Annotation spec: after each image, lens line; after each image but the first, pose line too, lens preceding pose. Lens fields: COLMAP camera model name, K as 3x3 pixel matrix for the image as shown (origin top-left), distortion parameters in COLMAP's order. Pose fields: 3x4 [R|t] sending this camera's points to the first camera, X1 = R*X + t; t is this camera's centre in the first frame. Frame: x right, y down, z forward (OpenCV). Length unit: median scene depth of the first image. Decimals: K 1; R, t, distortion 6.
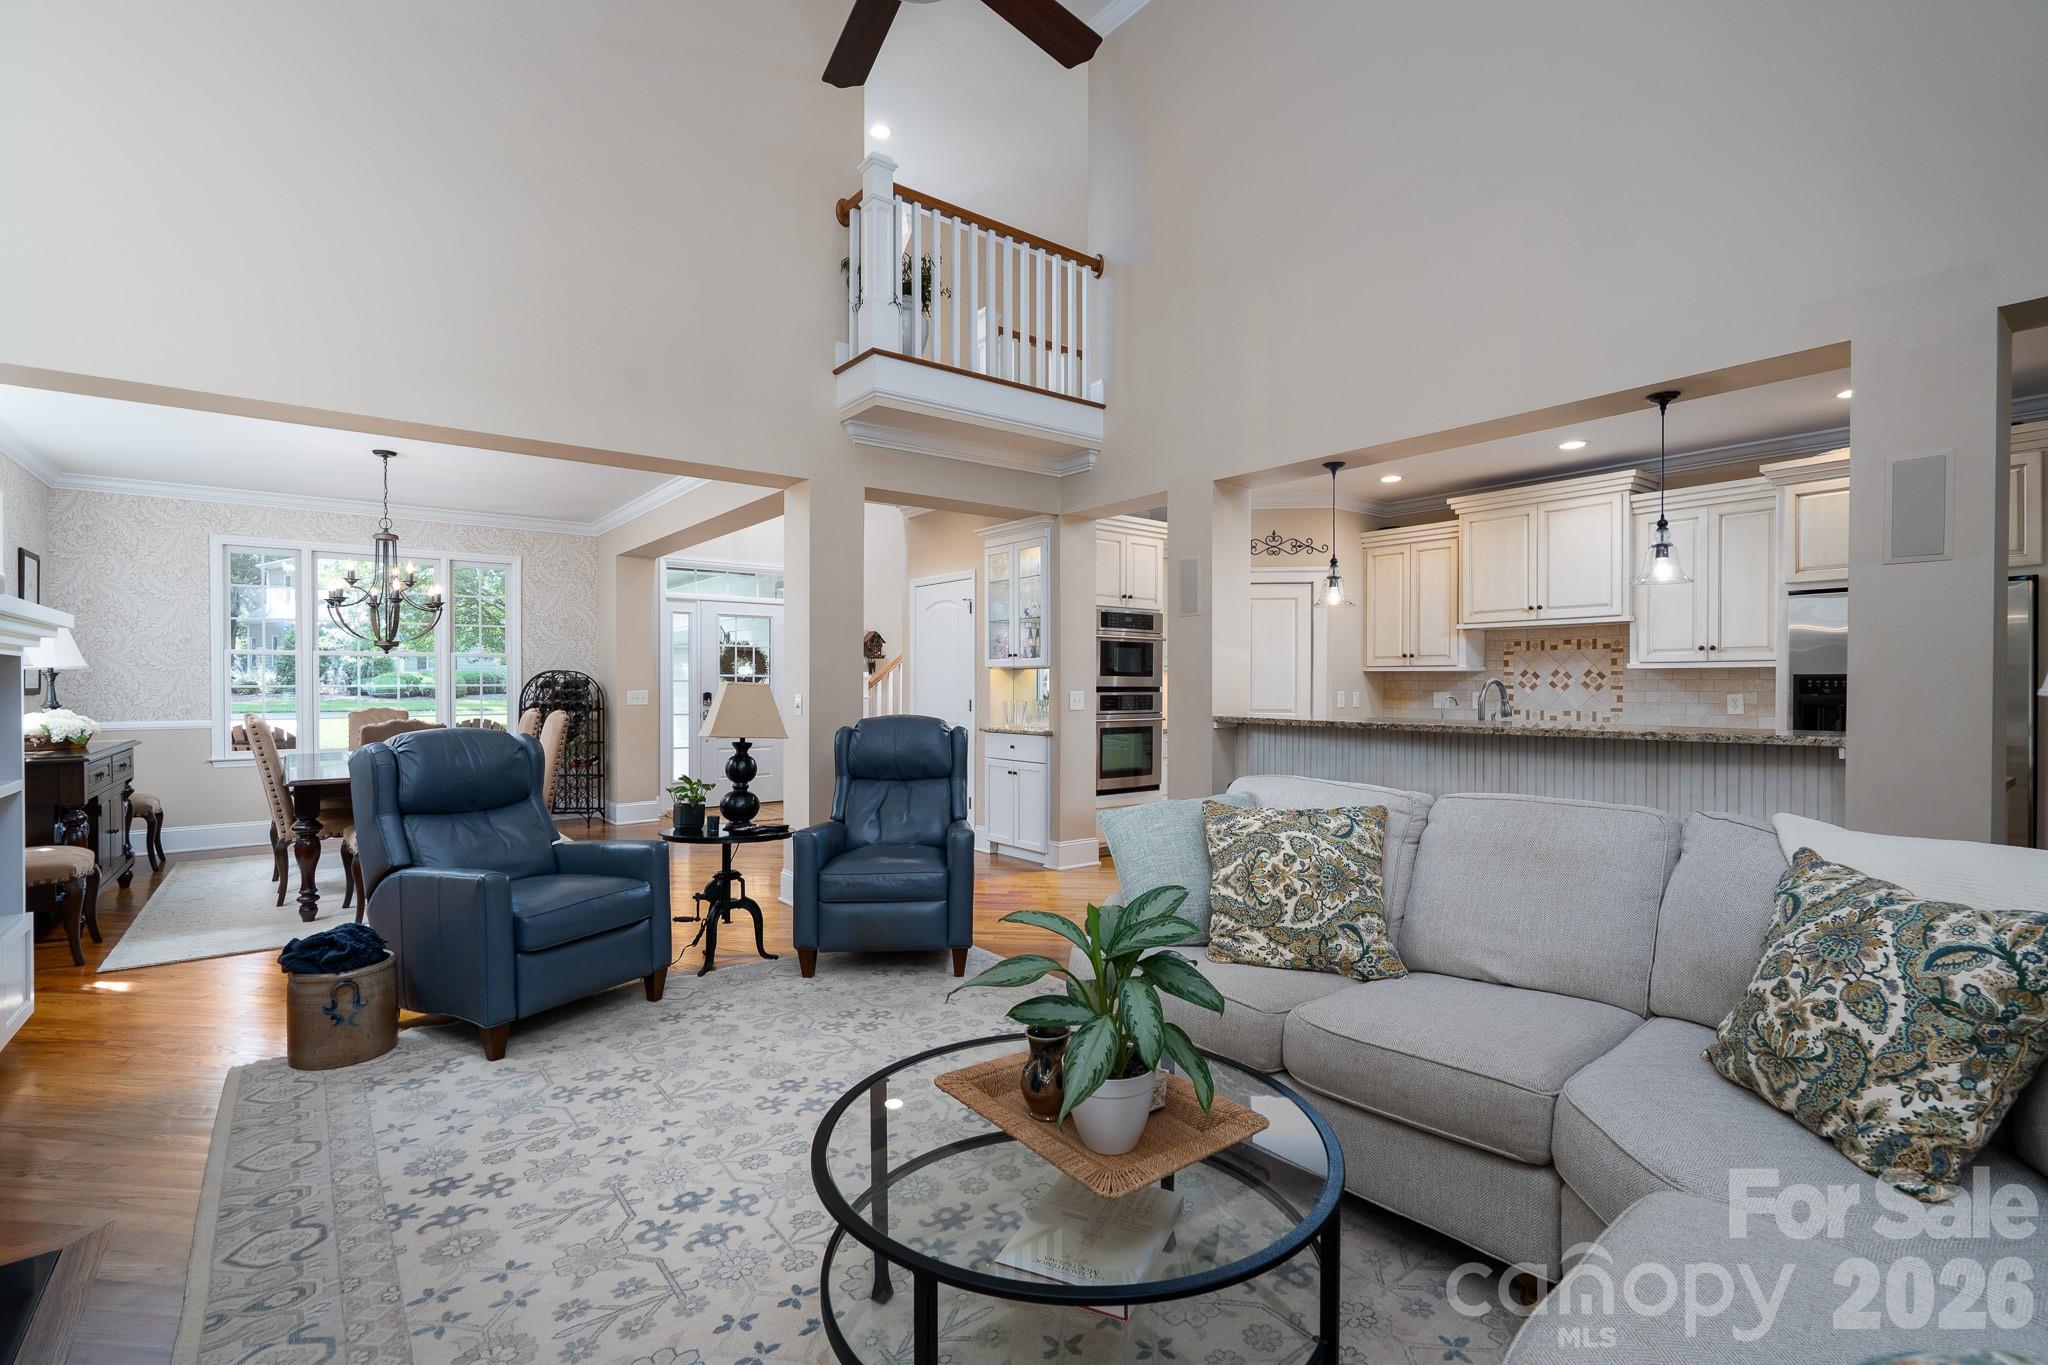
lens RADIAL K [[940.7, 0, 1040.6], [0, 940.7, 689.1], [0, 0, 1]] dist [-0.003343, 0.000371]
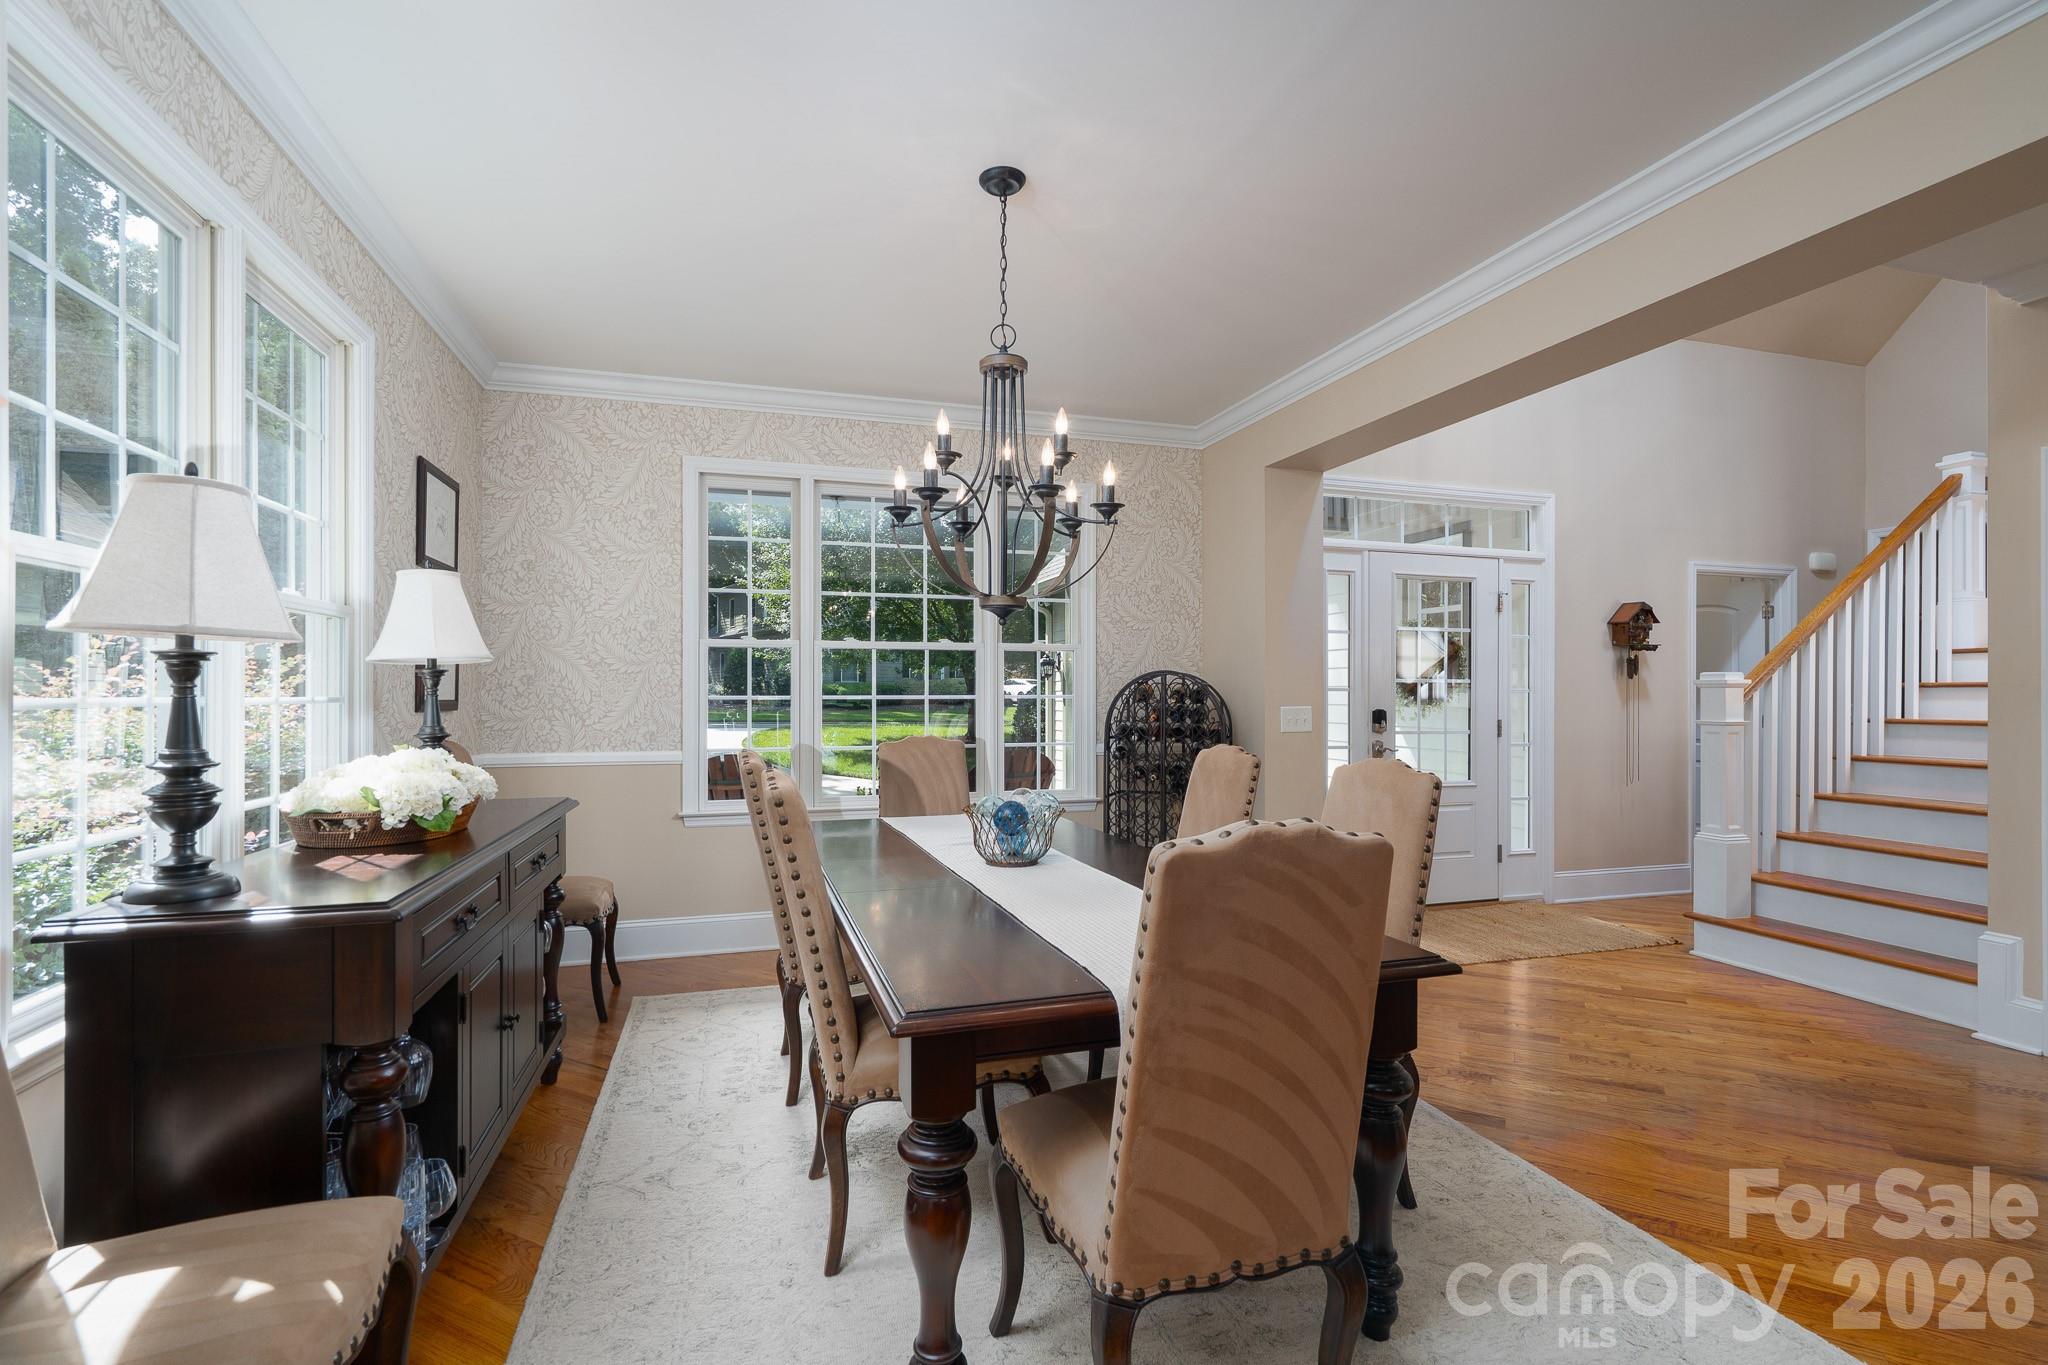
lens RADIAL K [[940.7, 0, 1051.9], [0, 940.7, 690.0], [0, 0, 1]] dist [-0.003343, 0.000371]
pose [[0.941473, -0.000694, -0.337088, -0.452603], [-0.003483, 0.999924, -0.011784, -0.001352], [0.337071, 0.012268, 0.941399, 0.505503]]
